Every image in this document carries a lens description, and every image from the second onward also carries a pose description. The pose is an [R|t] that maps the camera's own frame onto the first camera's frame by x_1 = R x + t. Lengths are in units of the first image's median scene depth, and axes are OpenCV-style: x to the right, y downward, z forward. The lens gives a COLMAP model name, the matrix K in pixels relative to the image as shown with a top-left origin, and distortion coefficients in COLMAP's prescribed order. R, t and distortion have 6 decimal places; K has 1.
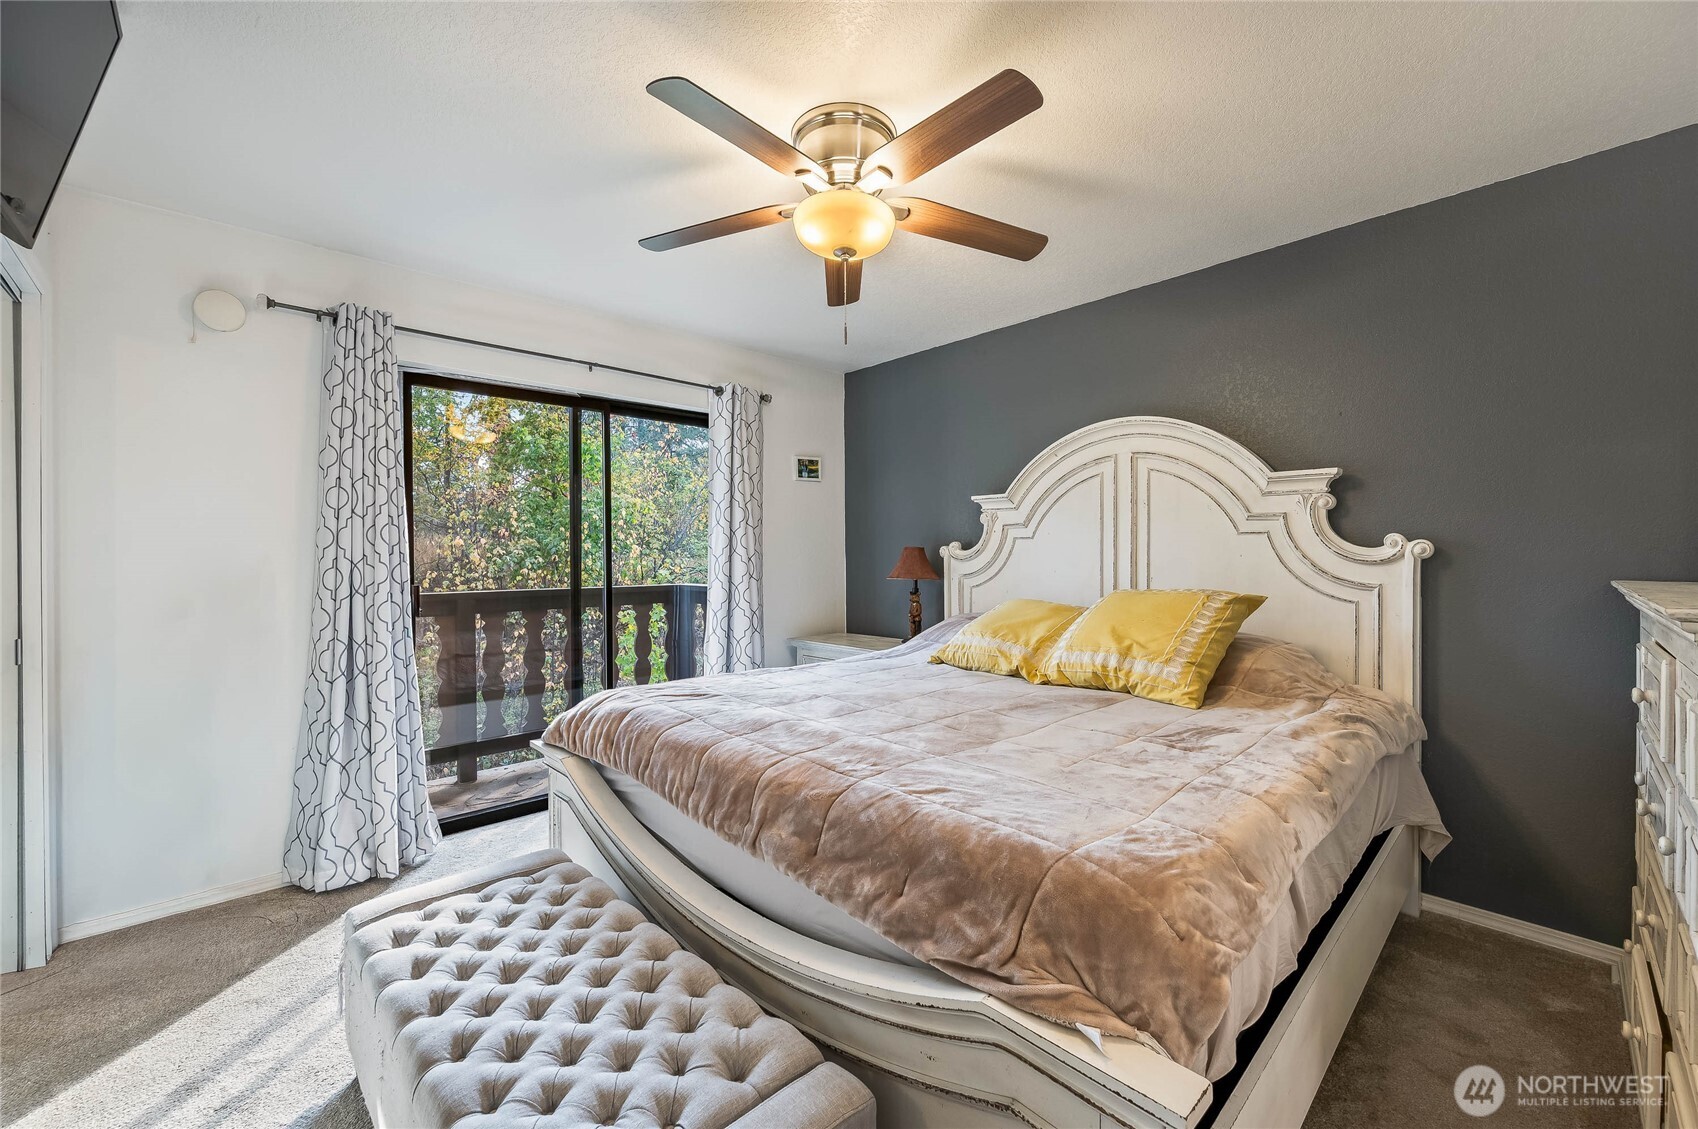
lens RADIAL K [[675.1, 0, 852.1], [0, 675.1, 553.6], [0, 0, 1]] dist [0.000745, 0.000363]
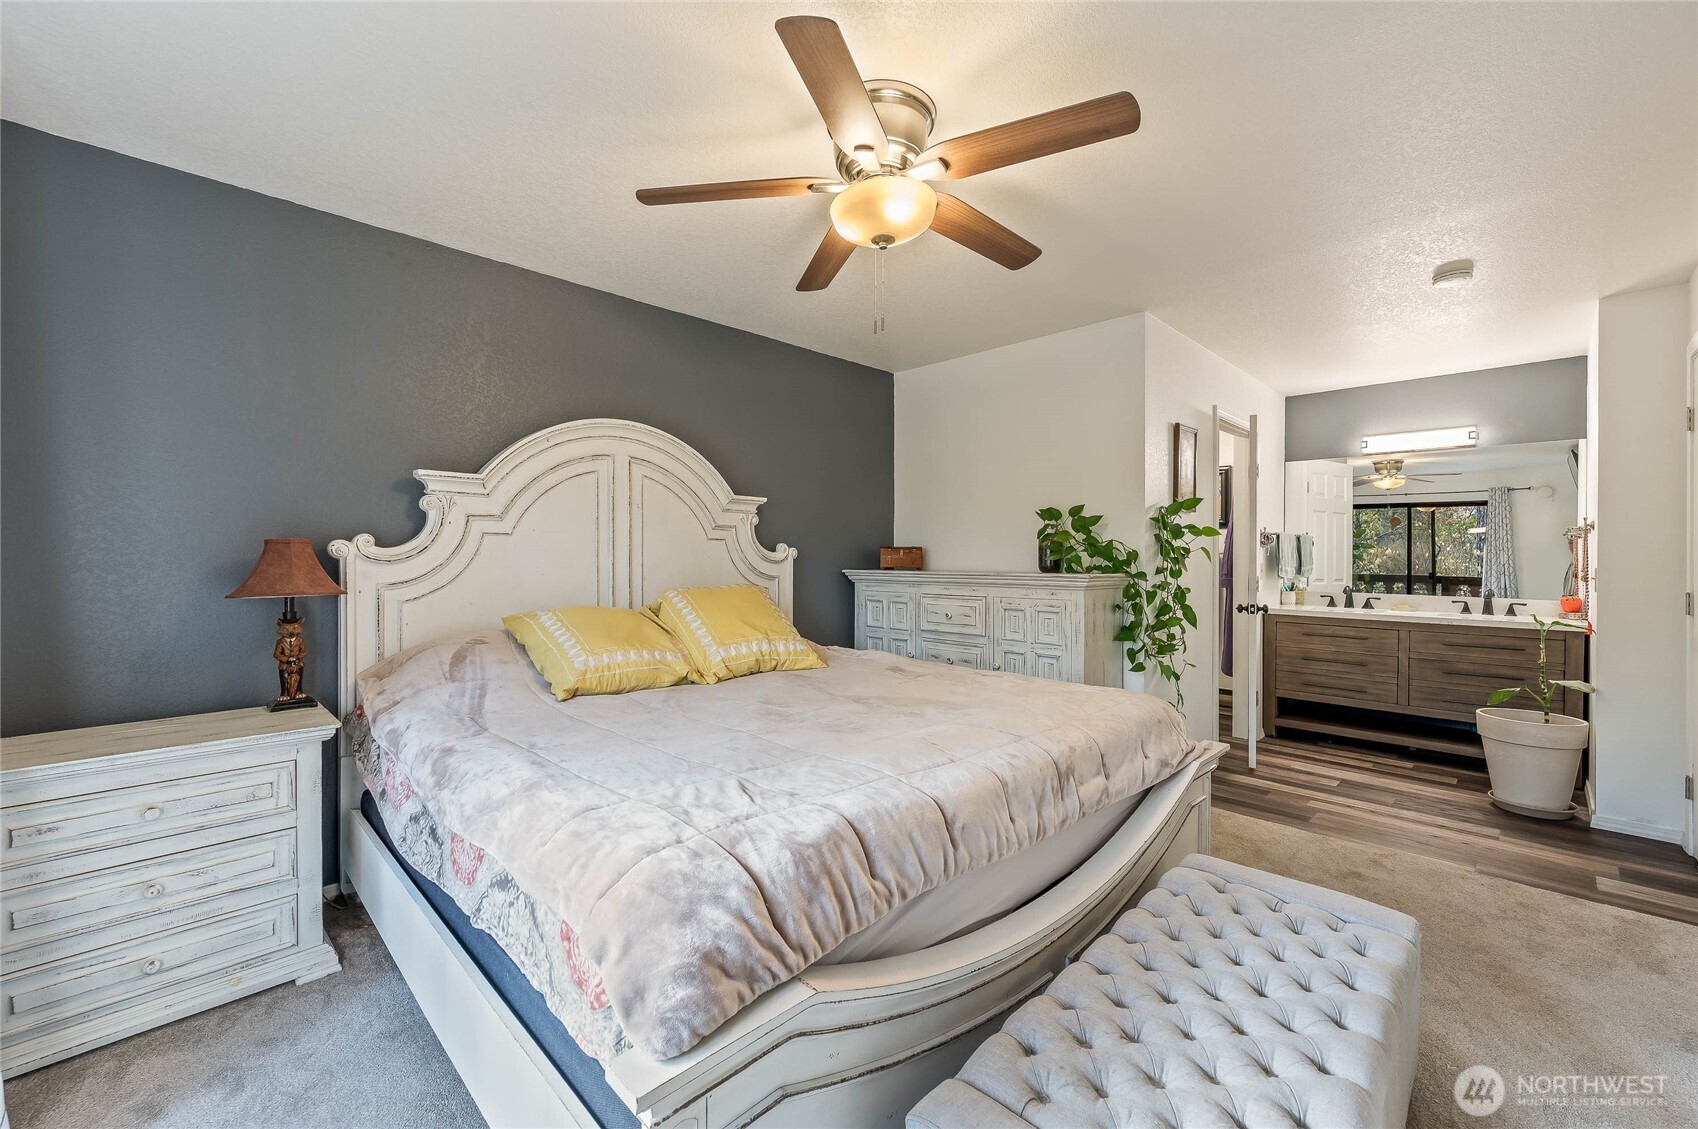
lens RADIAL K [[675.1, 0, 852.1], [0, 675.1, 553.6], [0, 0, 1]] dist [0.000745, 0.000363]
pose [[-0.030151, 0.003955, 0.999538, -0.704776], [-0.008975, 0.999951, -0.004227, -0.000325], [-0.999505, -0.009098, -0.030114, 0.777671]]
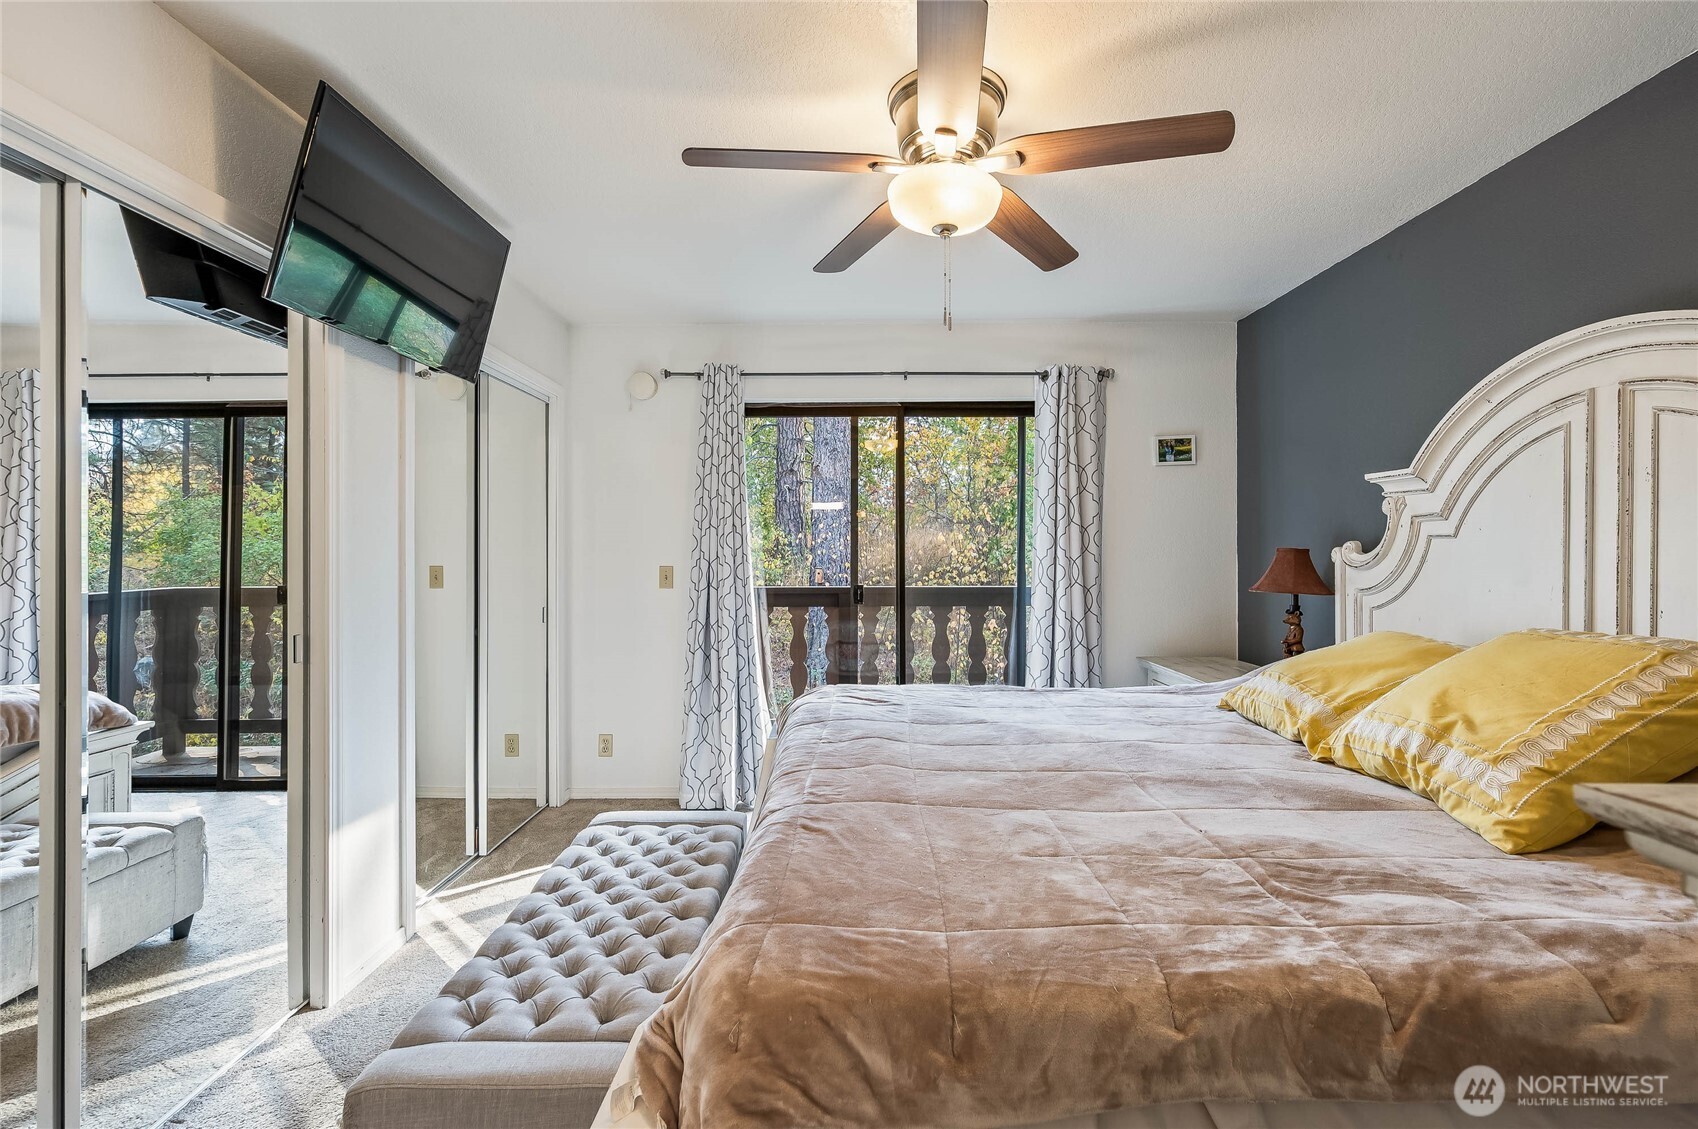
lens RADIAL K [[738.7, 0, 853.8], [0, 738.7, 543.9], [0, 0, 1]] dist [-0.000372, -0.000236]
pose [[0.729895, -0.001799, -0.683557, 0.415969], [0.000162, 0.999997, -0.002460, -0.018178], [0.683559, 0.001685, 0.729893, 0.145653]]
